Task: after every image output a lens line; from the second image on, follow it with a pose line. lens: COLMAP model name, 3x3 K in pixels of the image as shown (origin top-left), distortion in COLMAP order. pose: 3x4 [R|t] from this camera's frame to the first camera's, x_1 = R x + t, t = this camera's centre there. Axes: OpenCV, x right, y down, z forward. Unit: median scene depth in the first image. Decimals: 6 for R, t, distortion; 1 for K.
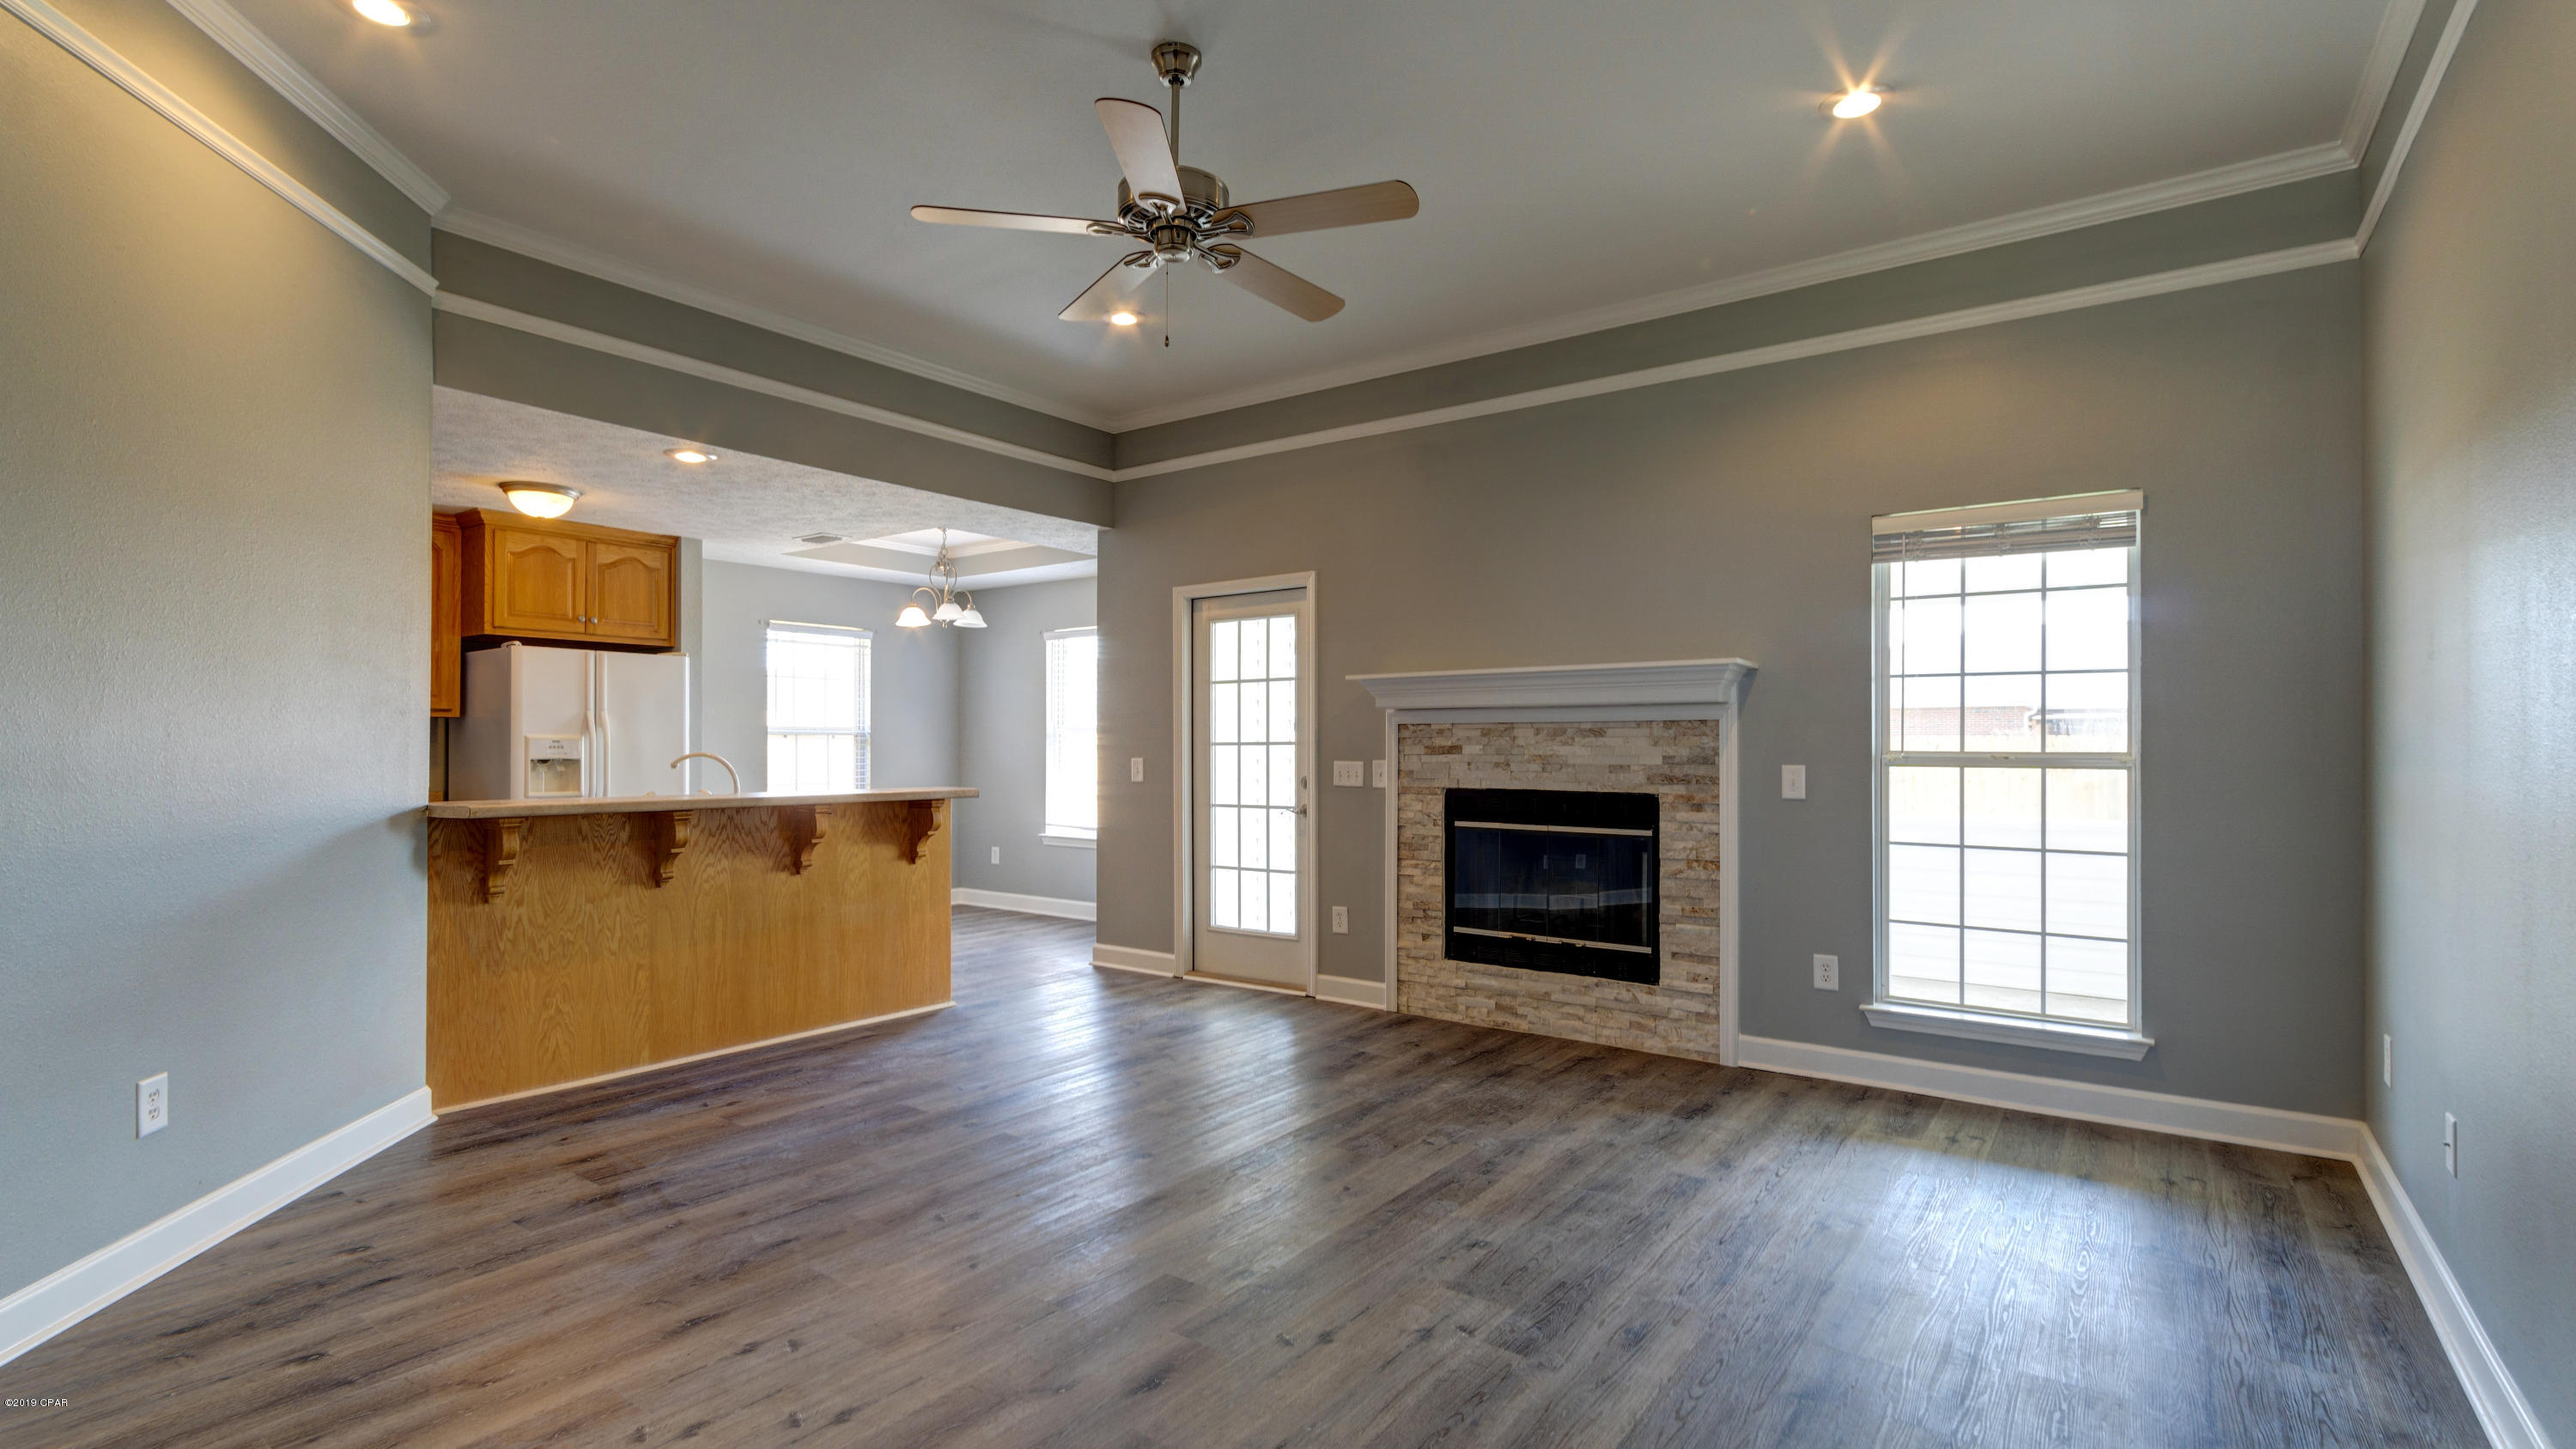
lens RADIAL K [[1192.2, 0, 1257.9], [0, 1192.2, 744.2], [0, 0, 1]] dist [0.001420, 0.000809]
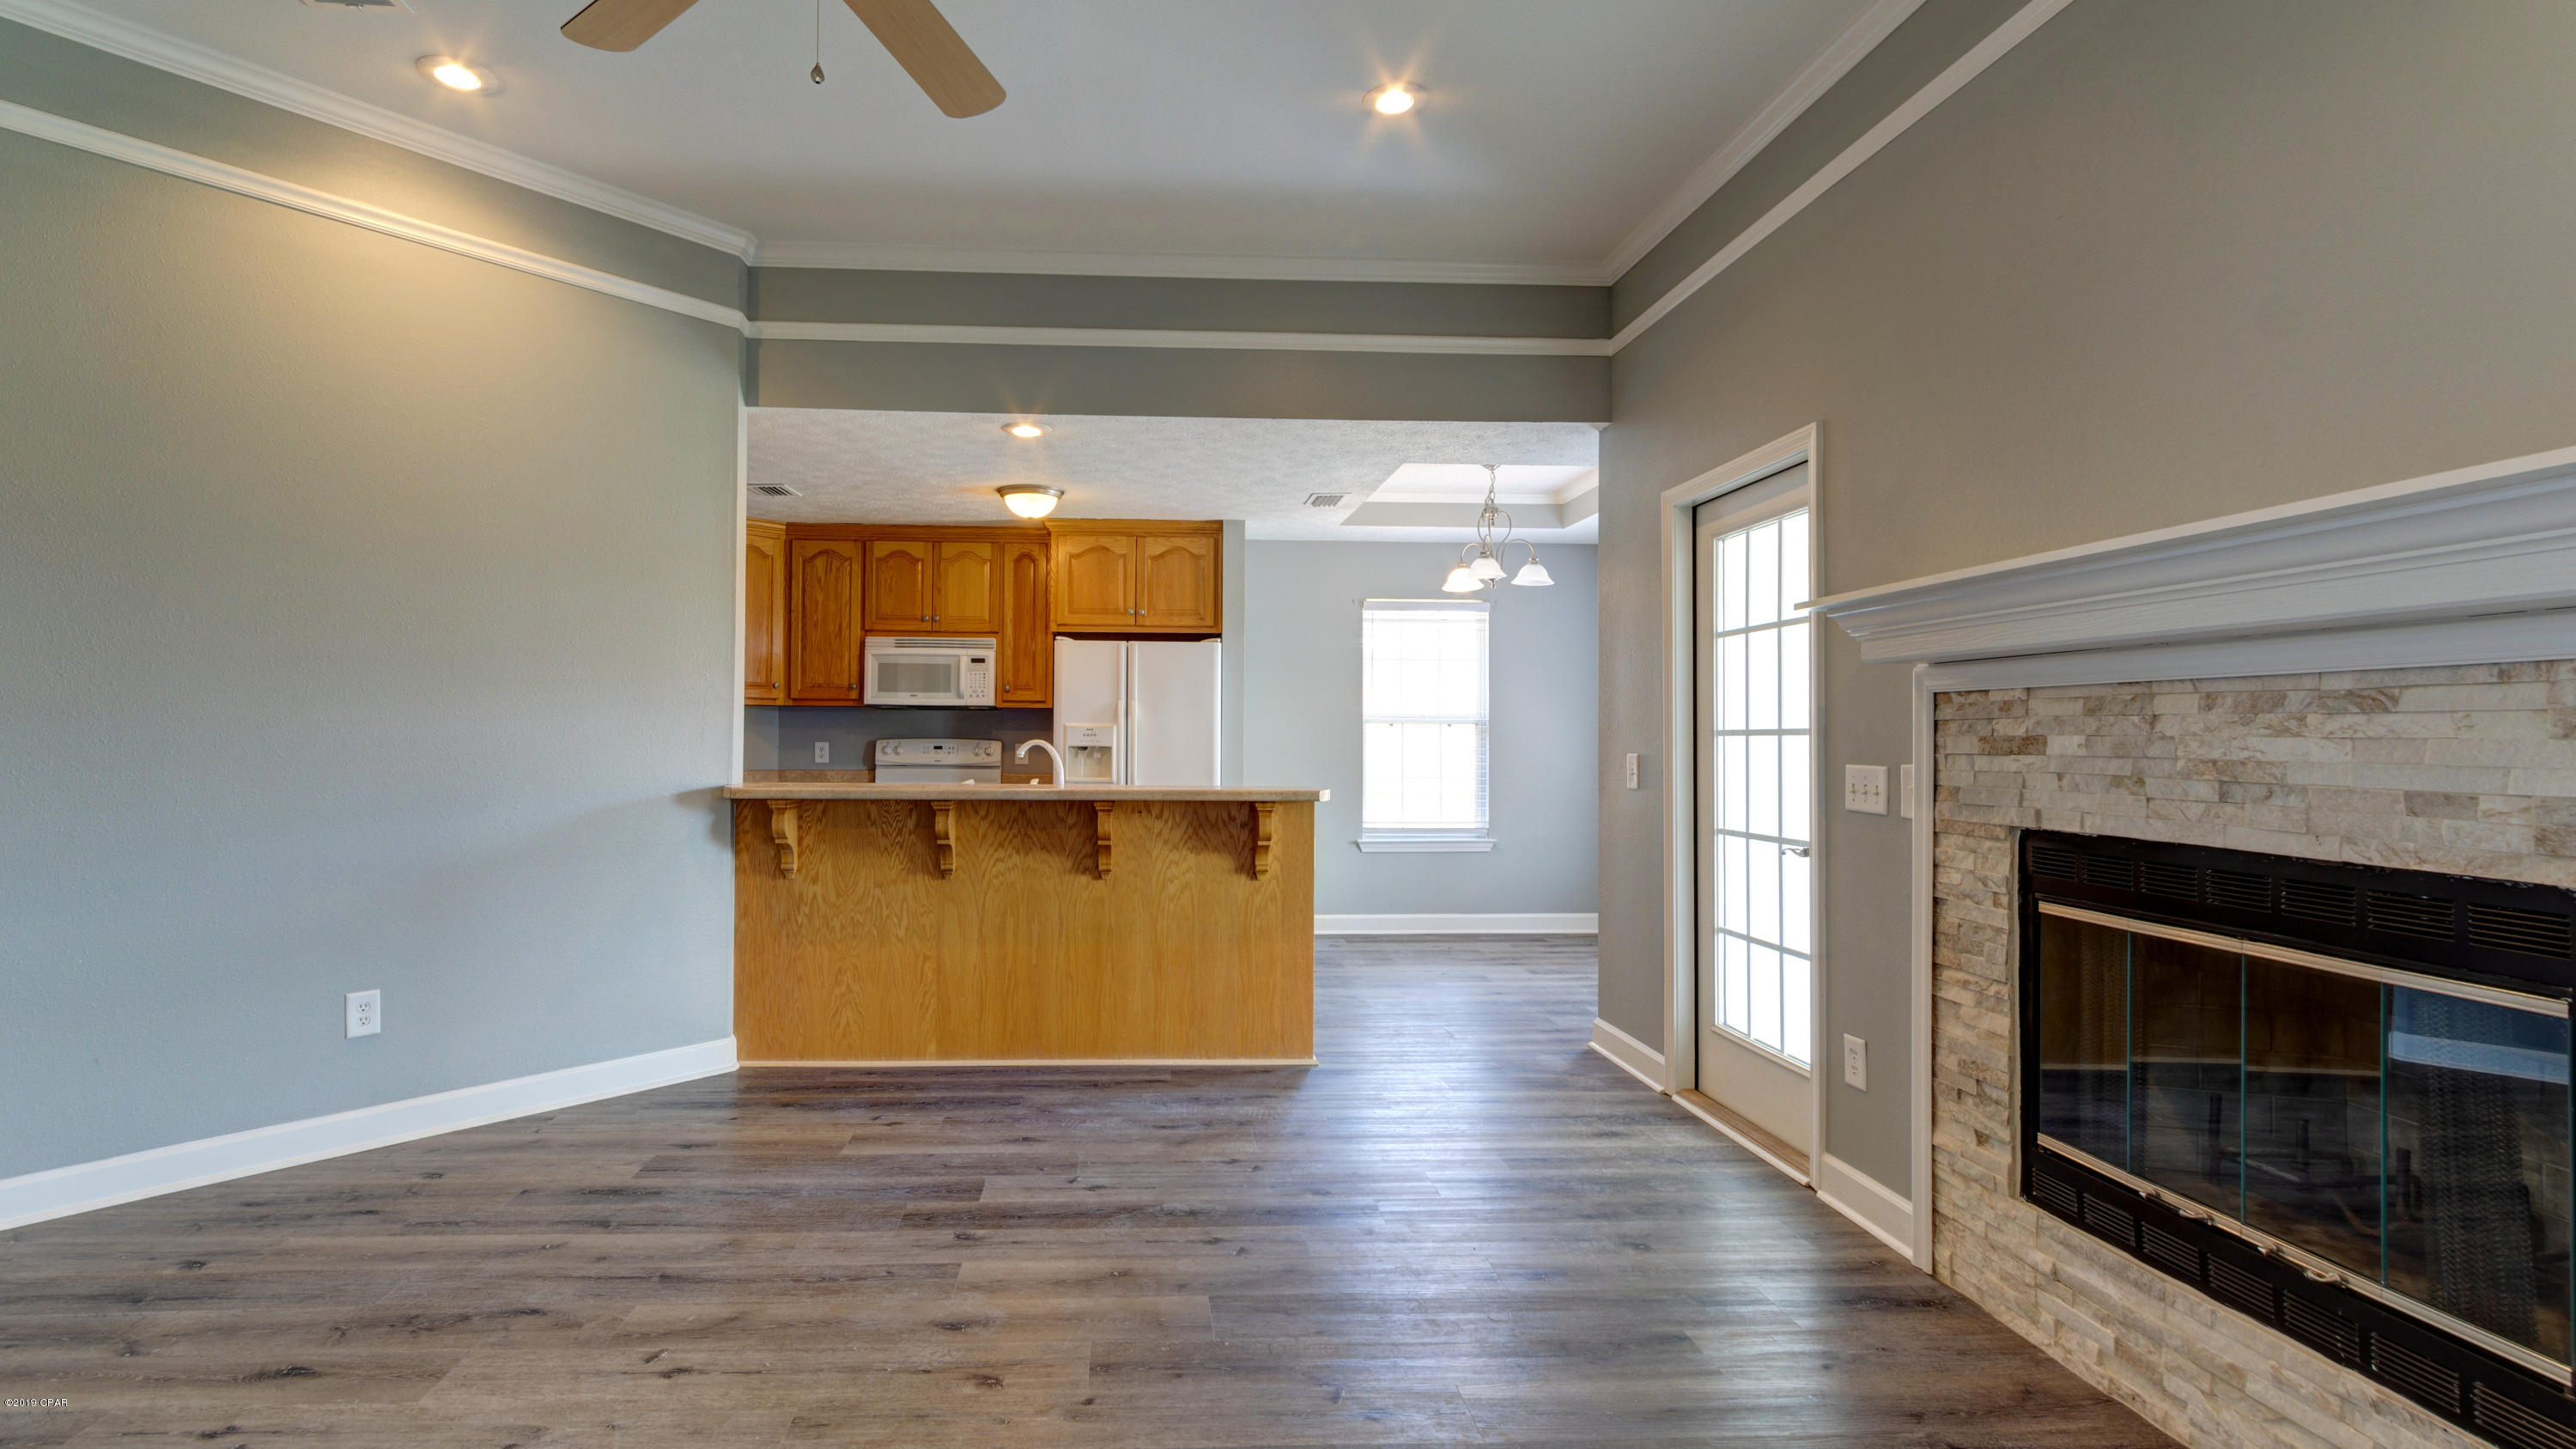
lens RADIAL K [[1181.8, 0, 1166.9], [0, 1181.8, 718.7], [0, 0, 1]] dist [-0.002032, 0.000522]
pose [[0.632235, -0.007503, -0.774741, 0.304406], [-0.003443, 0.999916, -0.012493, 0.001312], [0.774769, 0.010565, 0.632156, 0.453404]]
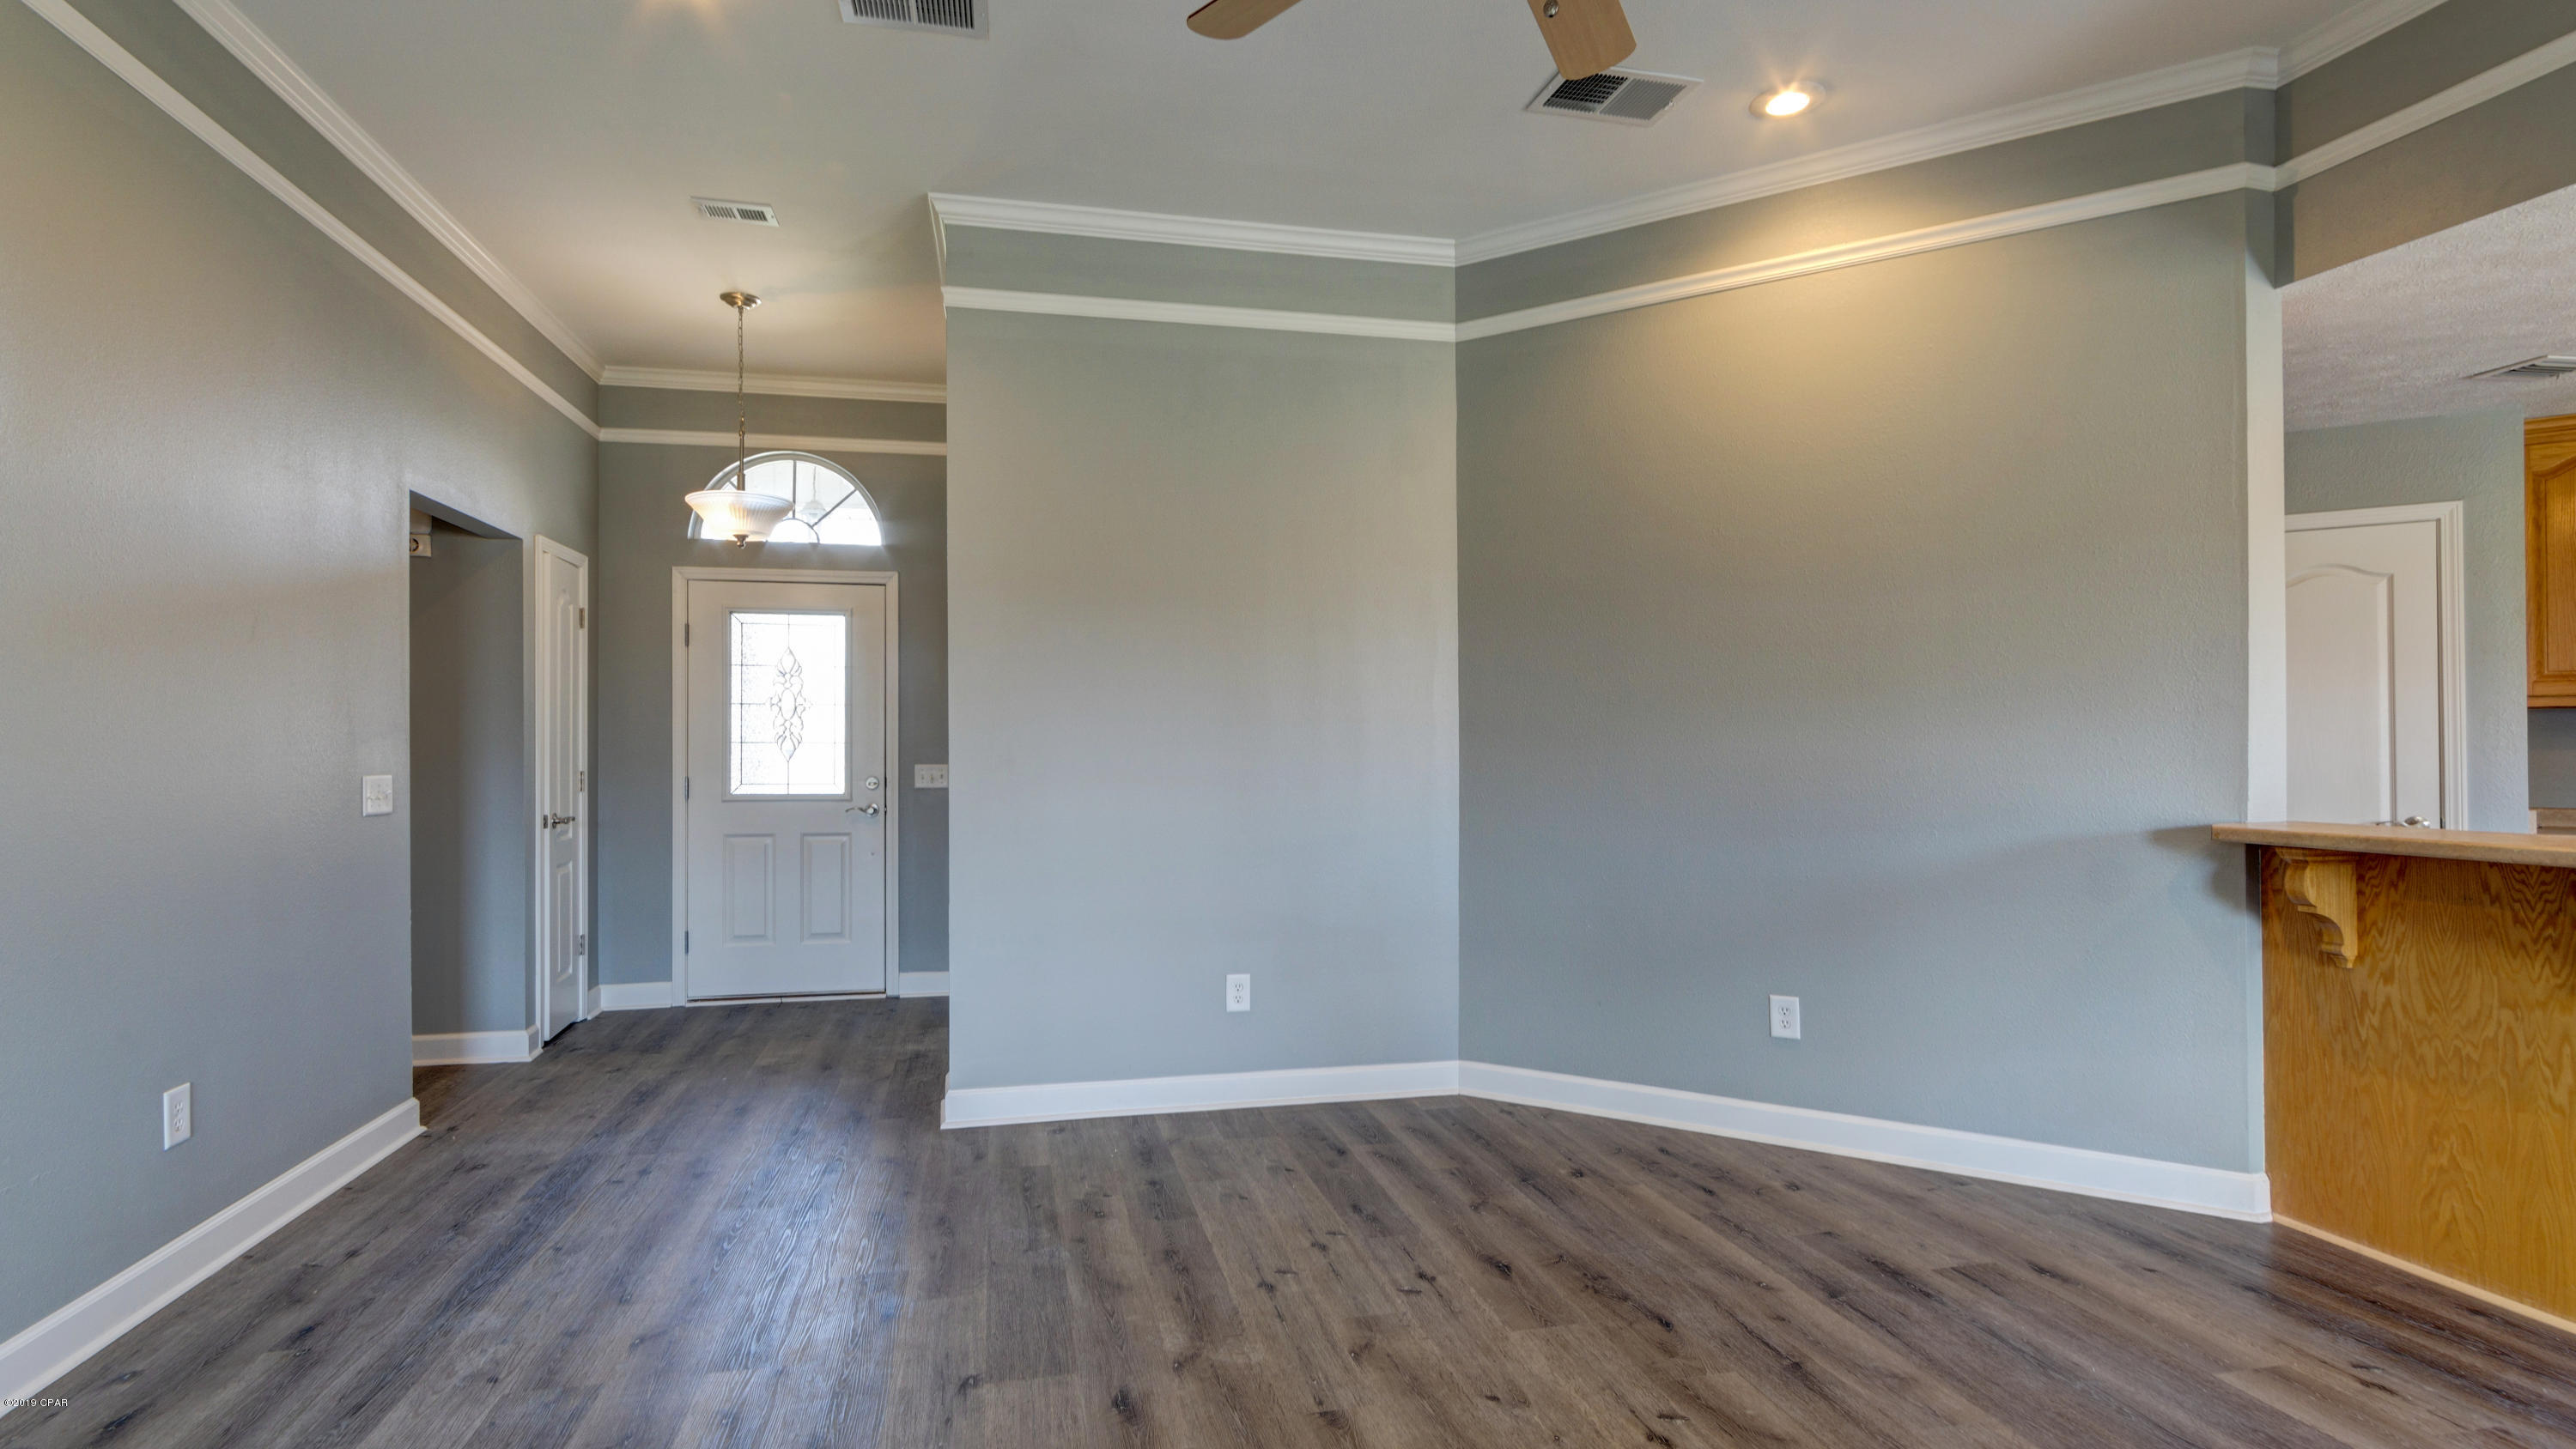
lens RADIAL K [[1191.9, 0, 1257.9], [0, 1191.9, 744.2], [0, 0, 1]] dist [0.001420, 0.000809]
pose [[-0.648562, -0.005592, -0.761141, 0.252982], [0.003047, 0.999946, -0.009943, 0.002938], [0.761156, -0.008768, -0.648510, 0.745450]]
